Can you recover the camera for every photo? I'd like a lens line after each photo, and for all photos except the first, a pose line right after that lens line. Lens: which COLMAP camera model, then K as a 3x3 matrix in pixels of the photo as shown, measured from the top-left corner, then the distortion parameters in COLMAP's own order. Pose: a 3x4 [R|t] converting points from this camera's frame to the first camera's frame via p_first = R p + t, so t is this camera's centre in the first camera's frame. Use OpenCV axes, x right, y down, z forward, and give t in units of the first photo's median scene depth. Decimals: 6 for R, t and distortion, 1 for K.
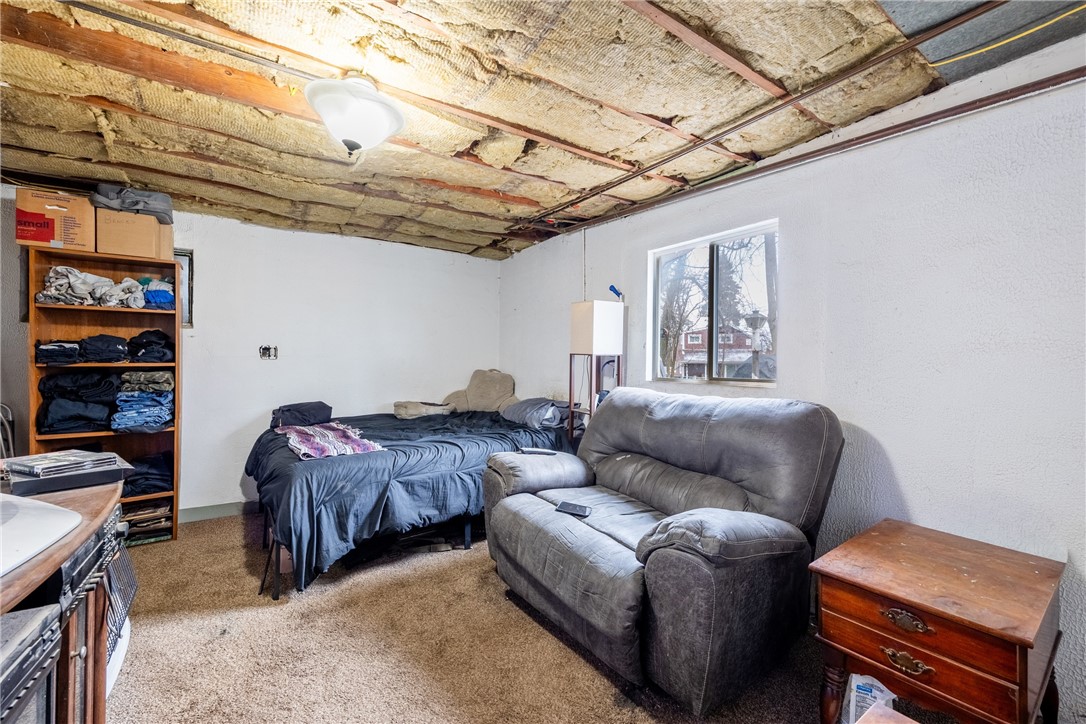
lens RADIAL K [[443.4, 0, 547.1], [0, 443.4, 362.3], [0, 0, 1]] dist [0.002184, 0.000051]
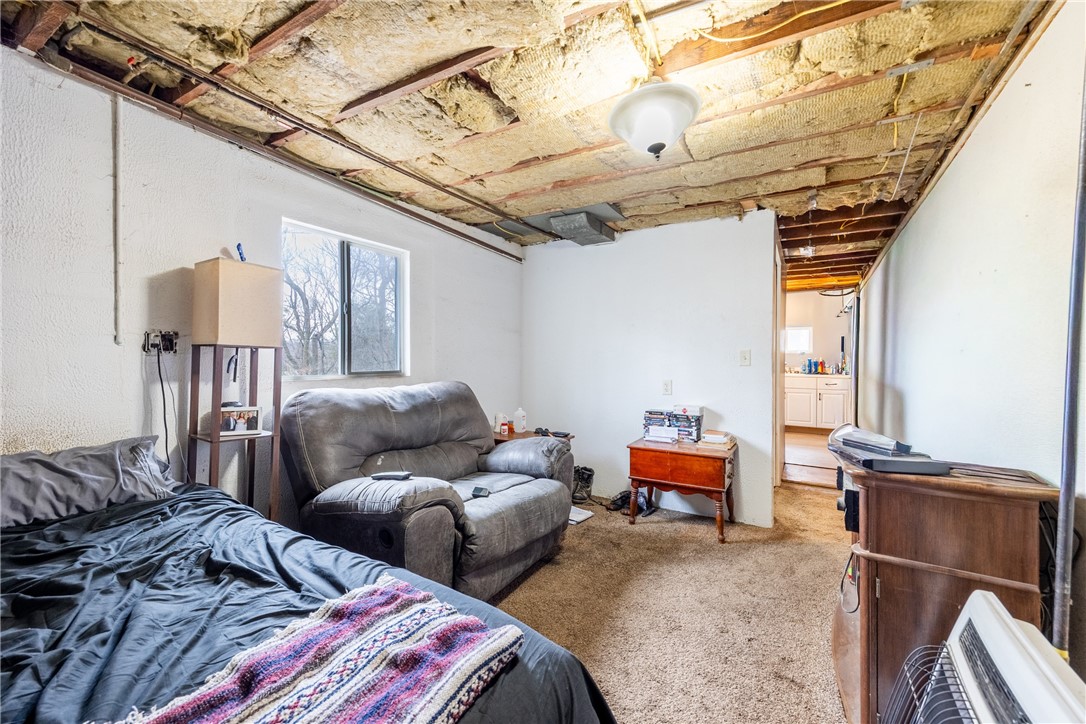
lens RADIAL K [[443.4, 0, 546.5], [0, 443.4, 359.1], [0, 0, 1]] dist [0.002184, 0.000051]
pose [[-0.400777, -0.016389, 0.916029, -0.872543], [-0.015461, 0.999819, 0.011124, -0.017123], [-0.916045, -0.009705, -0.400957, 1.126247]]
